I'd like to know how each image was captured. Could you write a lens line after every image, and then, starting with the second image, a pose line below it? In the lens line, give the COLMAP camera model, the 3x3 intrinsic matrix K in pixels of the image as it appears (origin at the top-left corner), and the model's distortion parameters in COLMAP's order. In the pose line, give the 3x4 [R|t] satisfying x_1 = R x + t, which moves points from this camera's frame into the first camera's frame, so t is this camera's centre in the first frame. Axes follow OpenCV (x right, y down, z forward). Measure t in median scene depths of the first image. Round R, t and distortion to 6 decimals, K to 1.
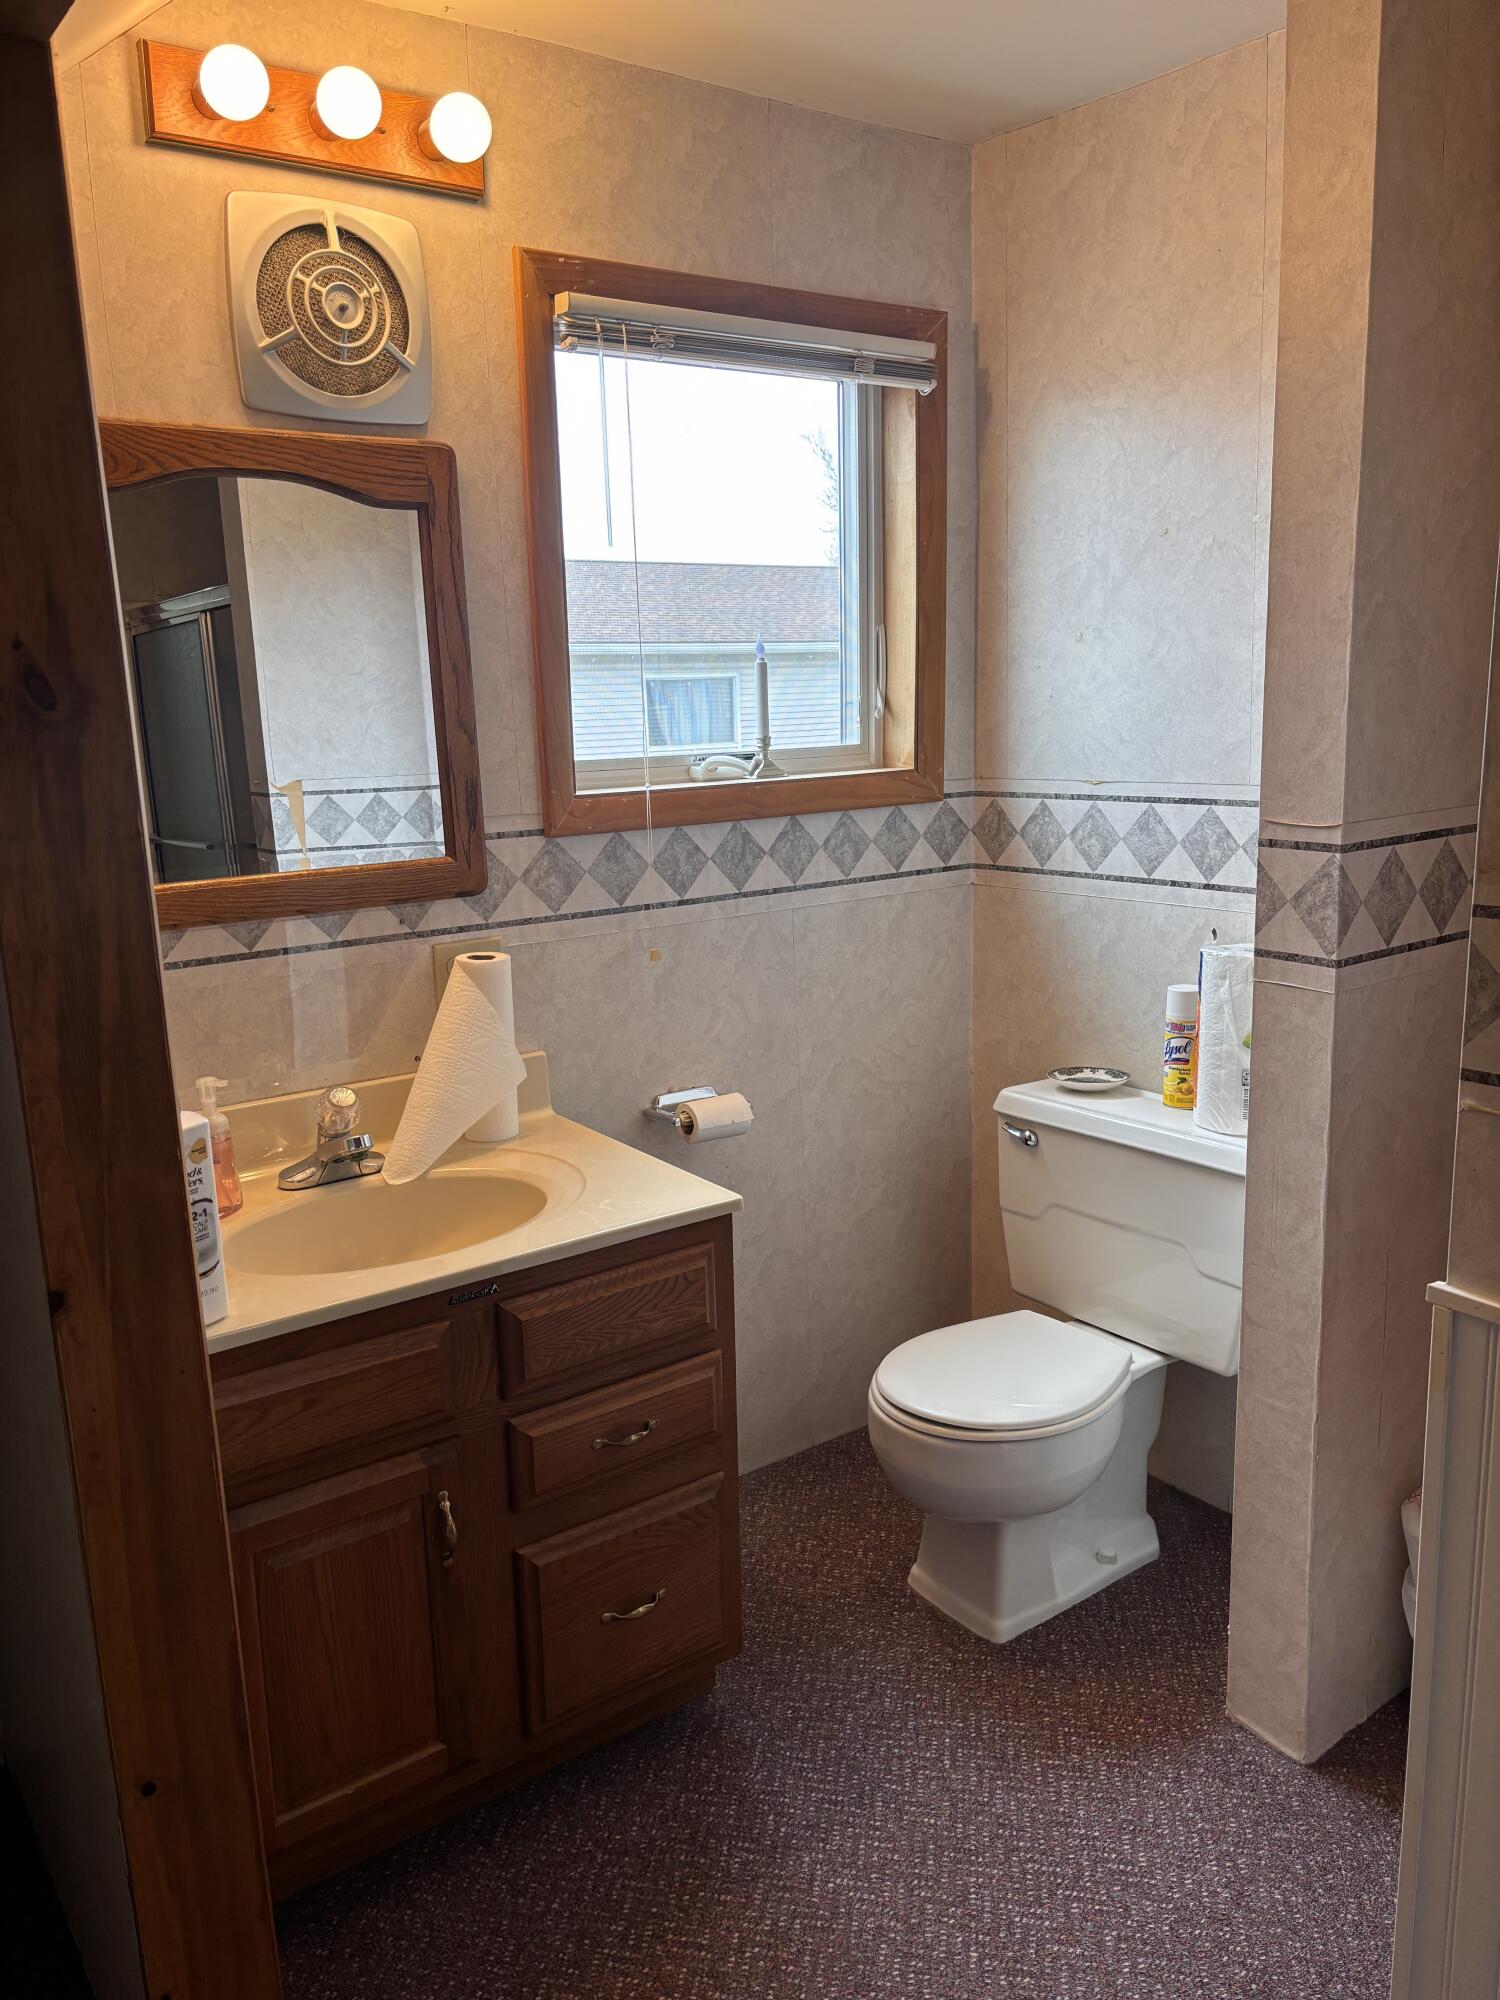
lens RADIAL K [[1492.3, 0, 750.0], [0, 1492.3, 1000.0], [0, 0, 1]] dist [0.004564, -0.002886]
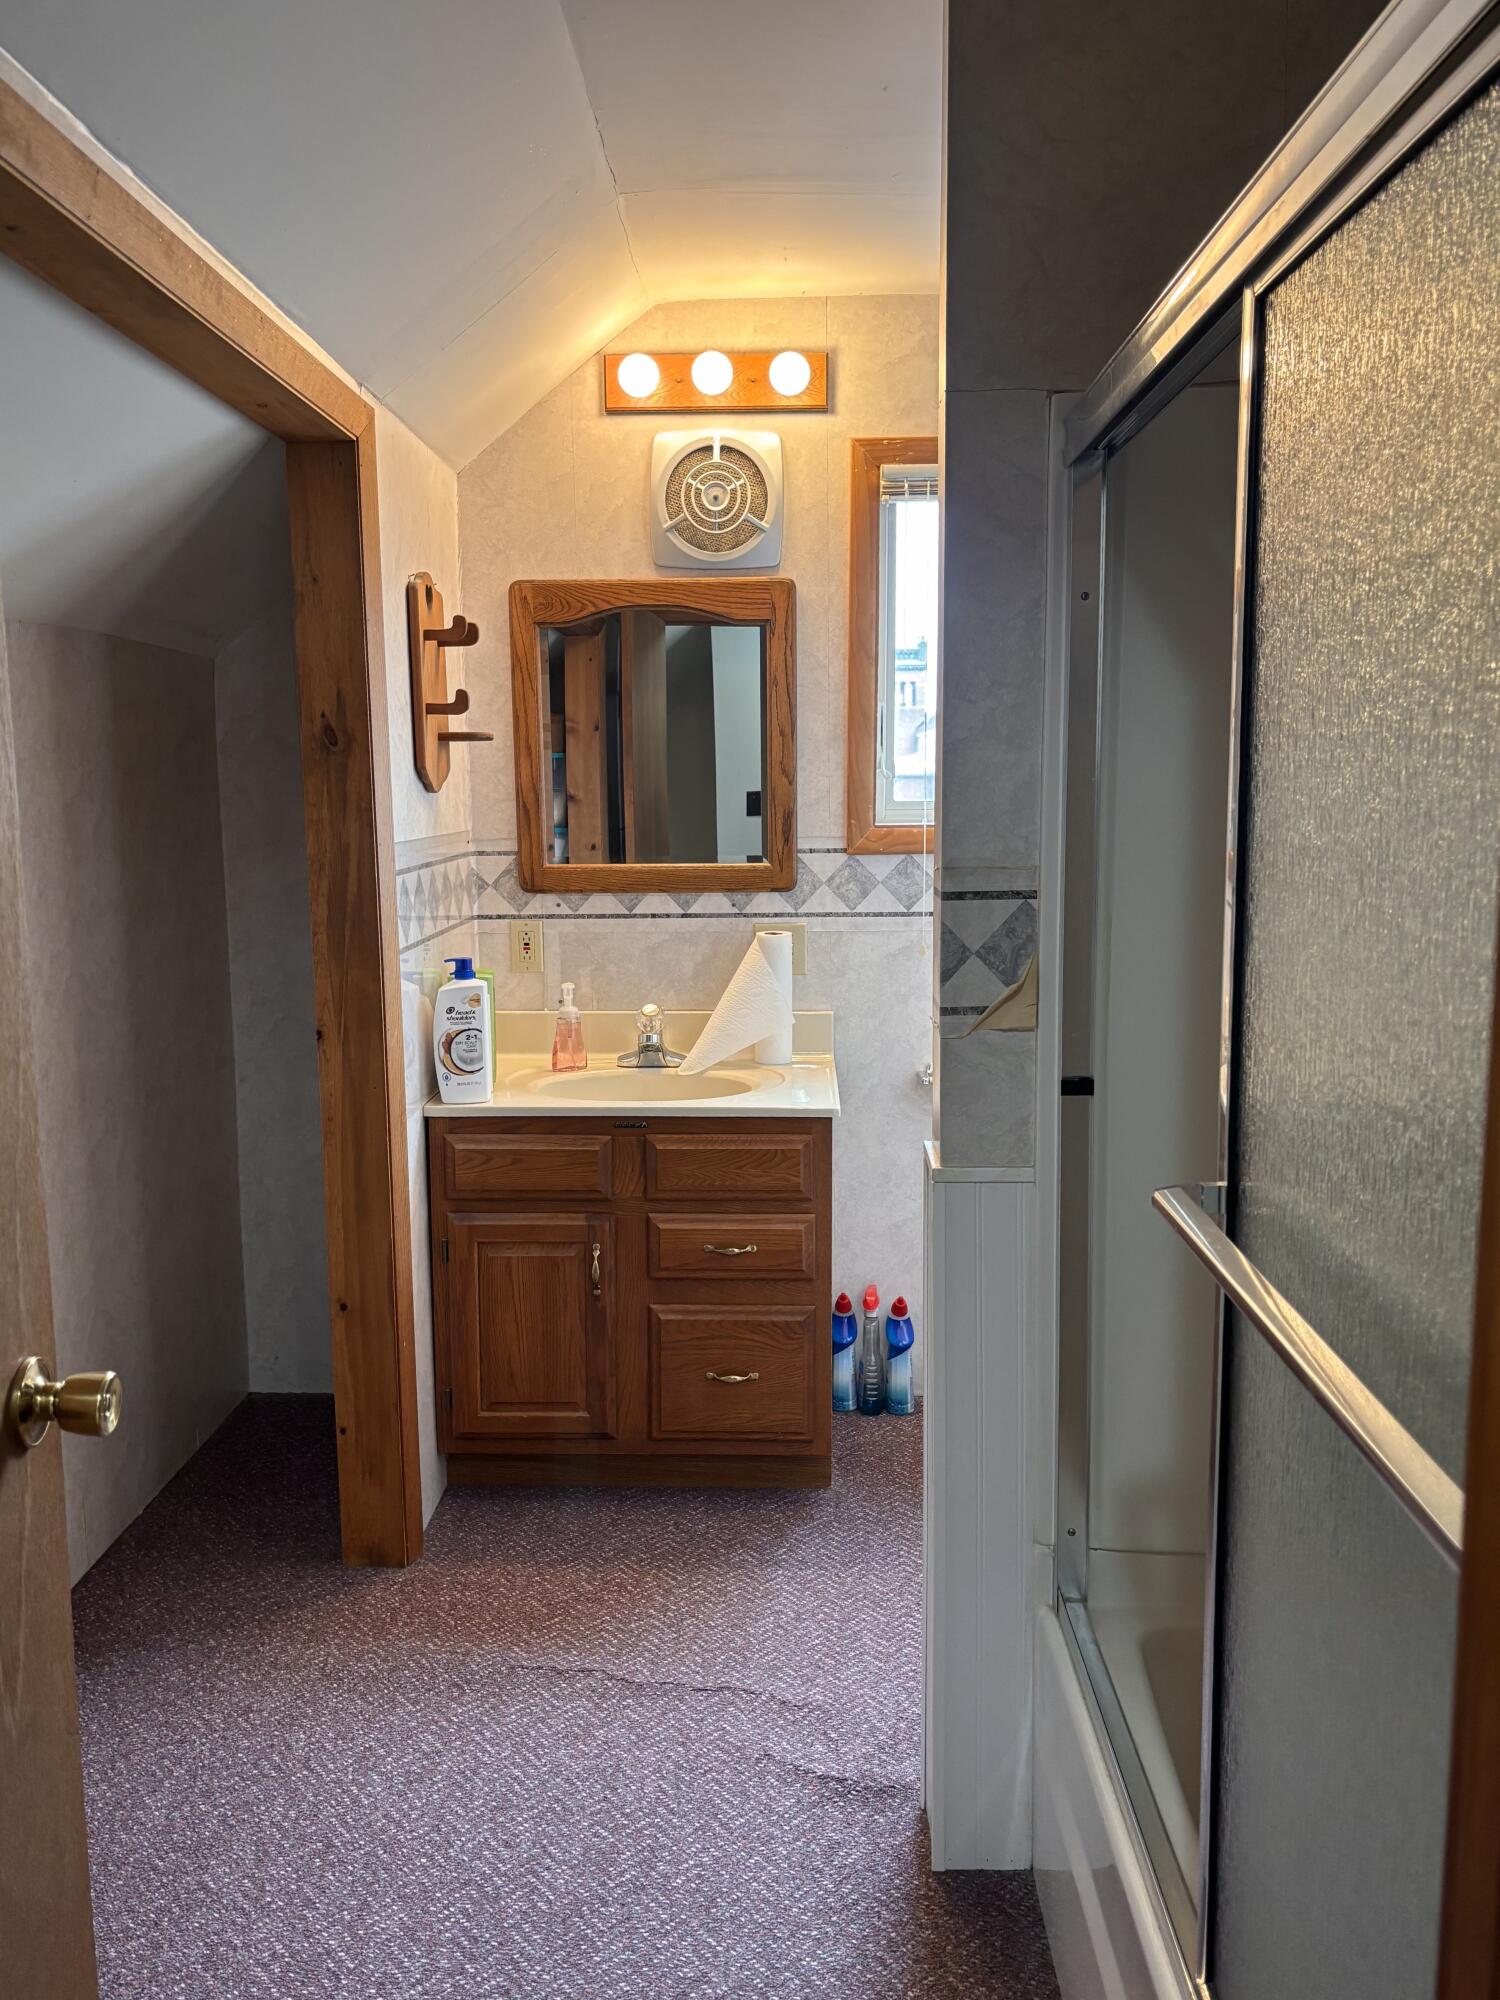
lens RADIAL K [[1561.3, 0, 750.0], [0, 1561.3, 1000.0], [0, 0, 1]] dist [0.045030, -0.004178]
pose [[0.798853, 0.105502, -0.592202, 0.735612], [-0.137240, 0.990500, -0.008671, 0.053763], [0.585662, 0.088200, 0.805743, -0.220631]]
